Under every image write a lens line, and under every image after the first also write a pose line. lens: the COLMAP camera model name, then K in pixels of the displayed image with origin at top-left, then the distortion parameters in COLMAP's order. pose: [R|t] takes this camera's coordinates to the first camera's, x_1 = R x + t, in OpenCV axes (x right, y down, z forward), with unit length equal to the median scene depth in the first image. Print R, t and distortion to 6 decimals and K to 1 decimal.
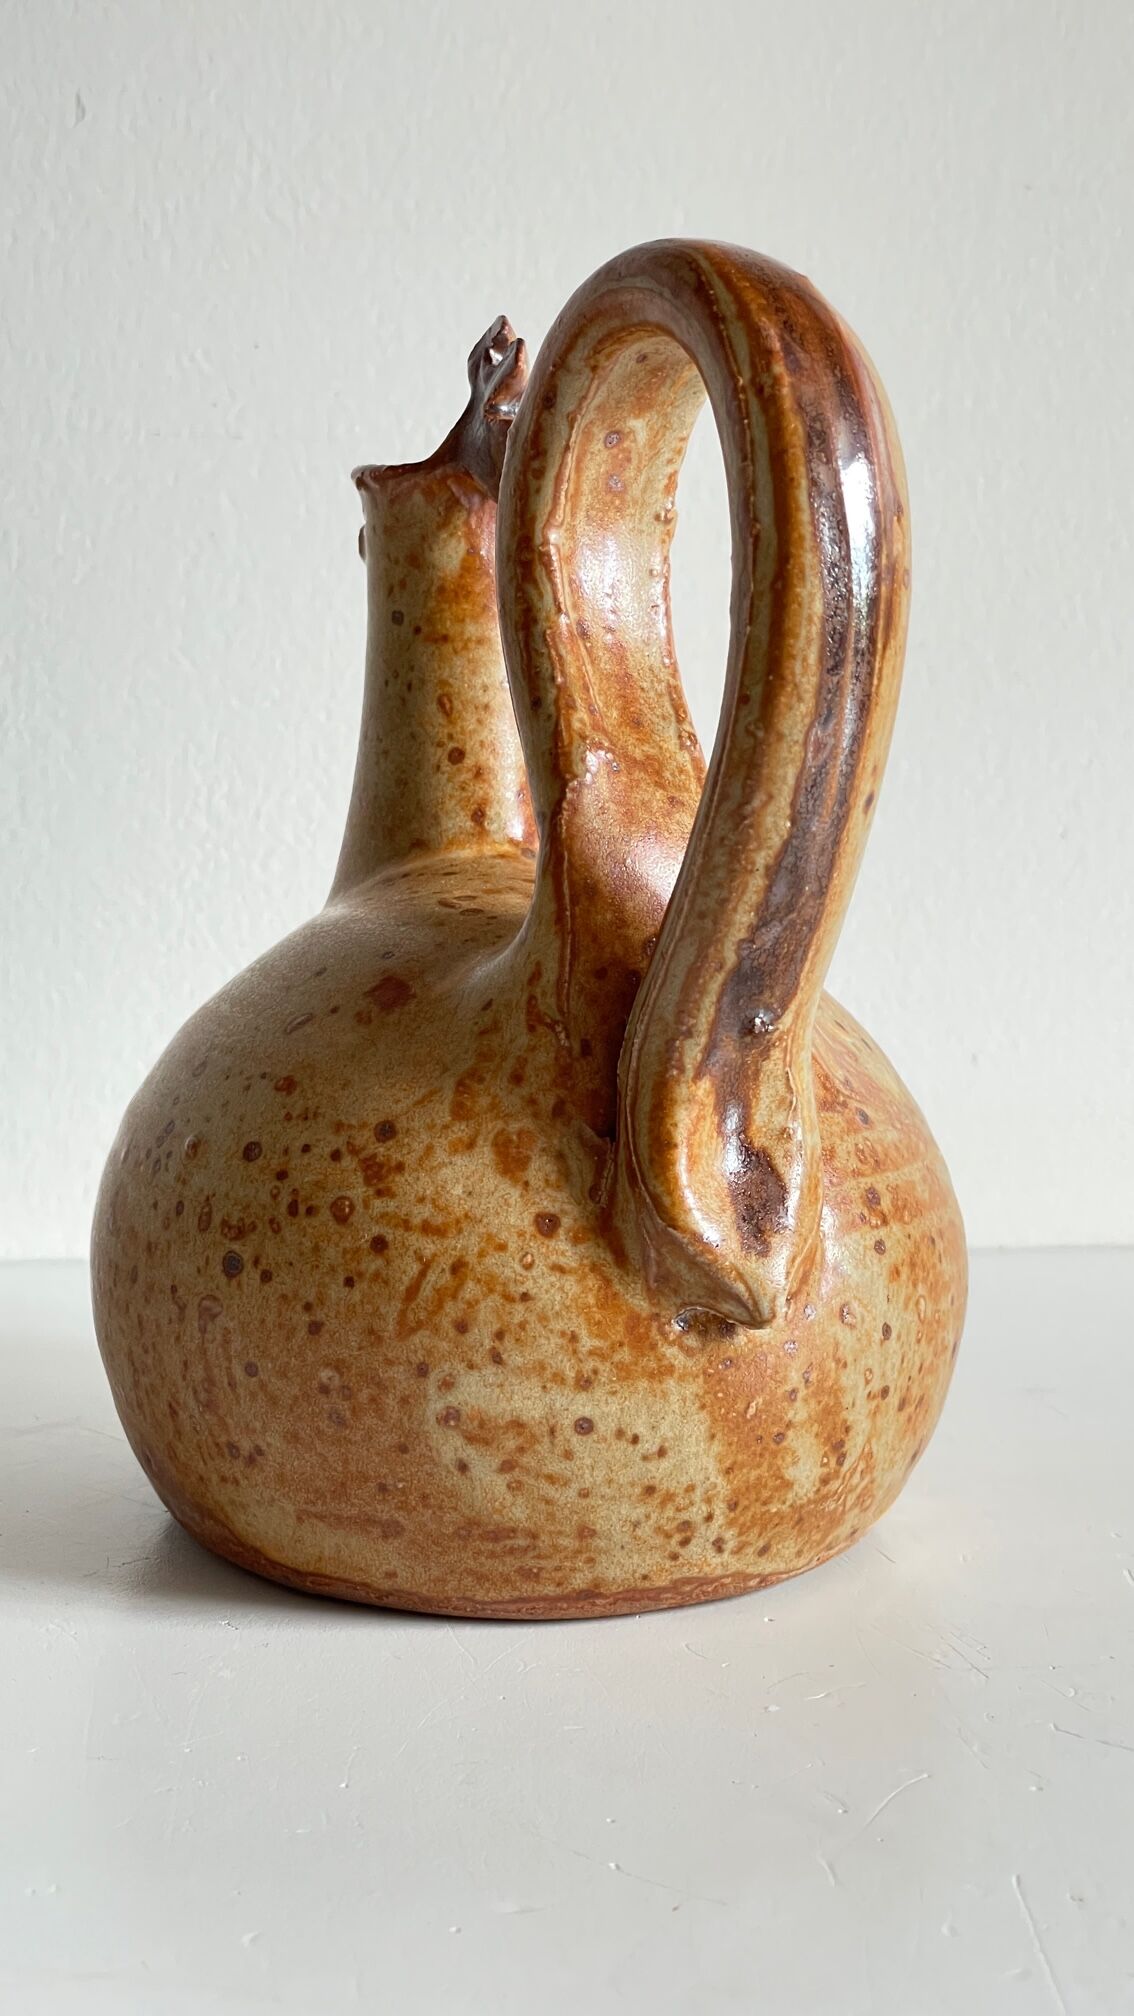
lens RADIAL K [[3093.5, 0, 567.0], [0, 3093.5, 1008.0], [0, 0, 1]] dist [-0.008296, -0.037288]
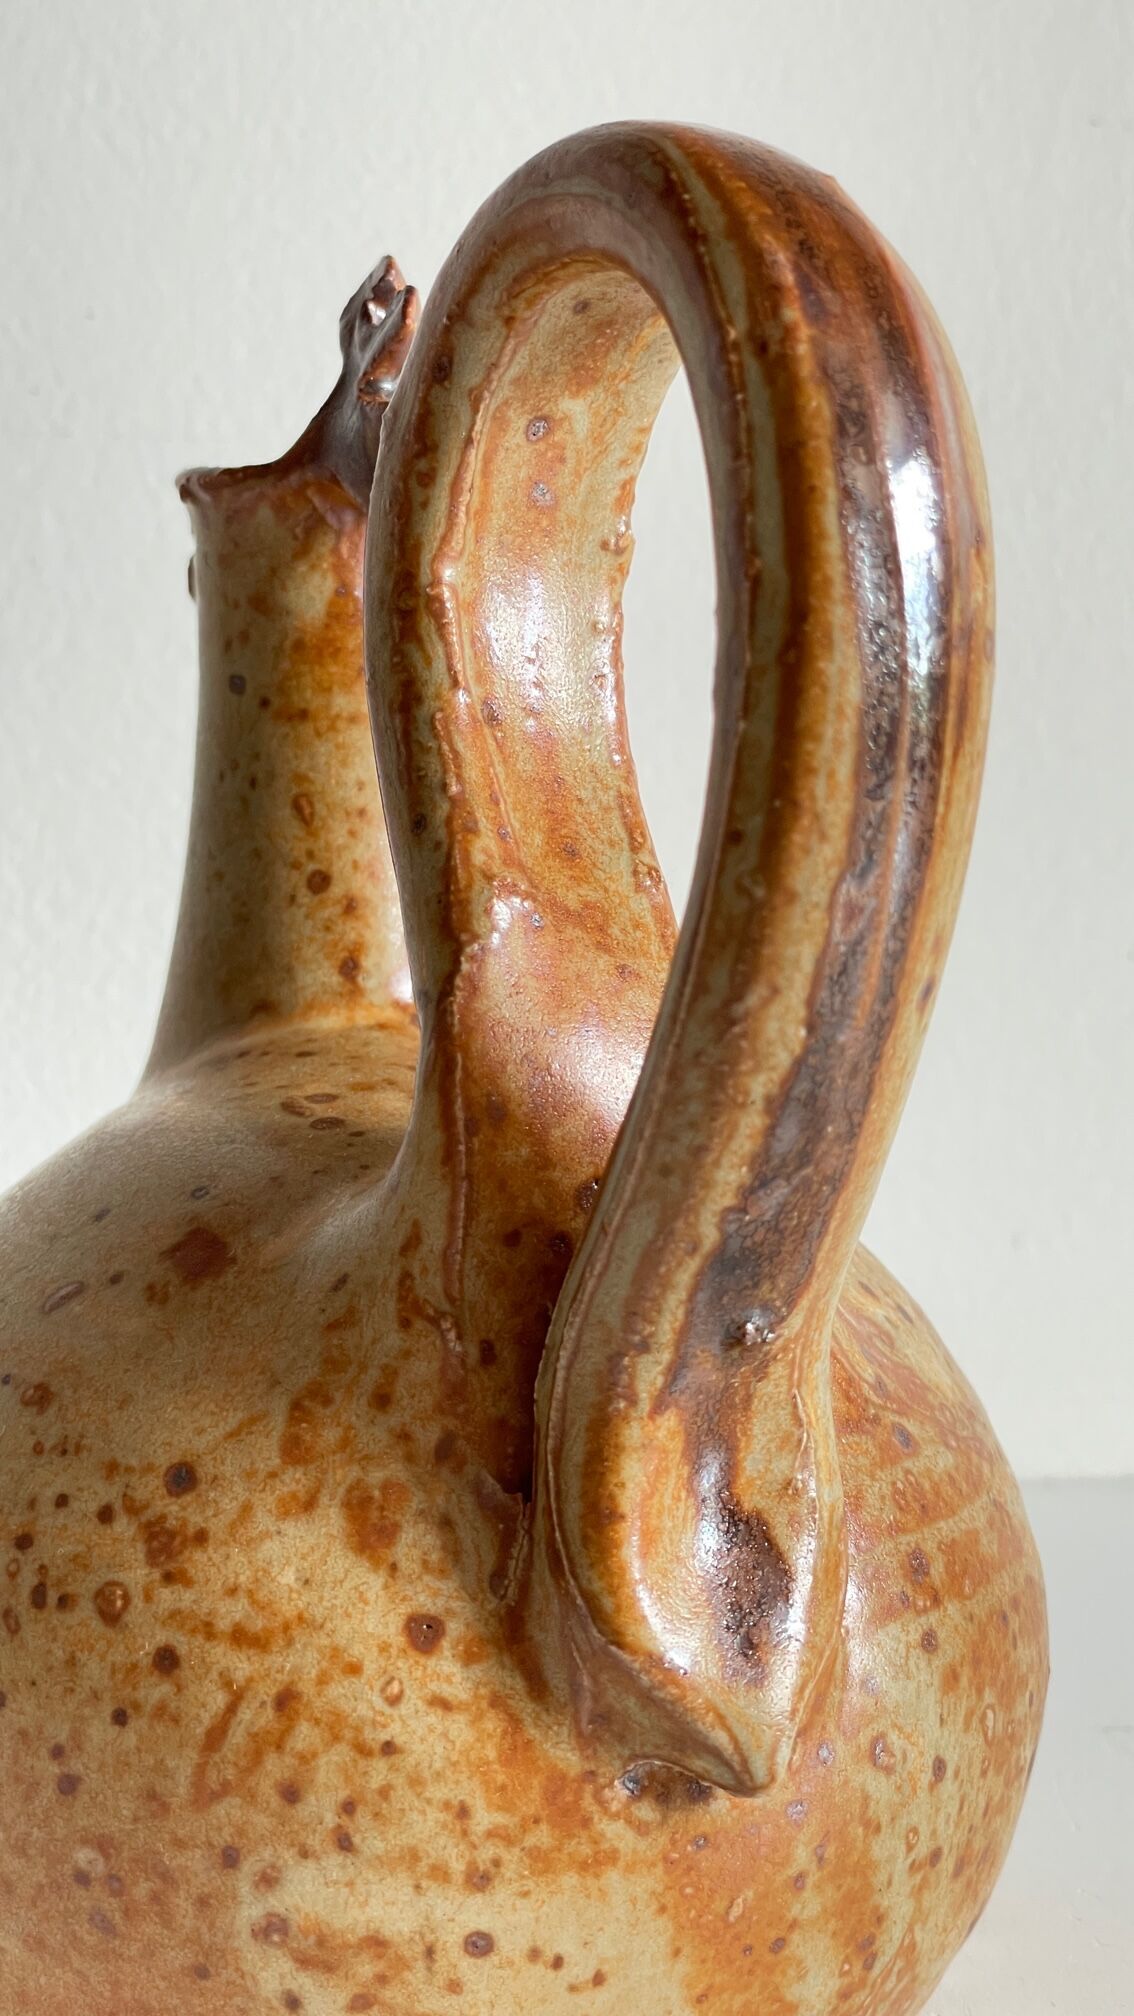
lens RADIAL K [[3093.5, 0, 567.0], [0, 3093.5, 1008.0], [0, 0, 1]] dist [-0.008296, -0.037288]
pose [[0.999929, 0.006755, 0.009851, 0.016004], [-0.006689, 0.999956, -0.006649, -0.056151], [-0.009896, 0.006583, 0.999929, 0.343925]]
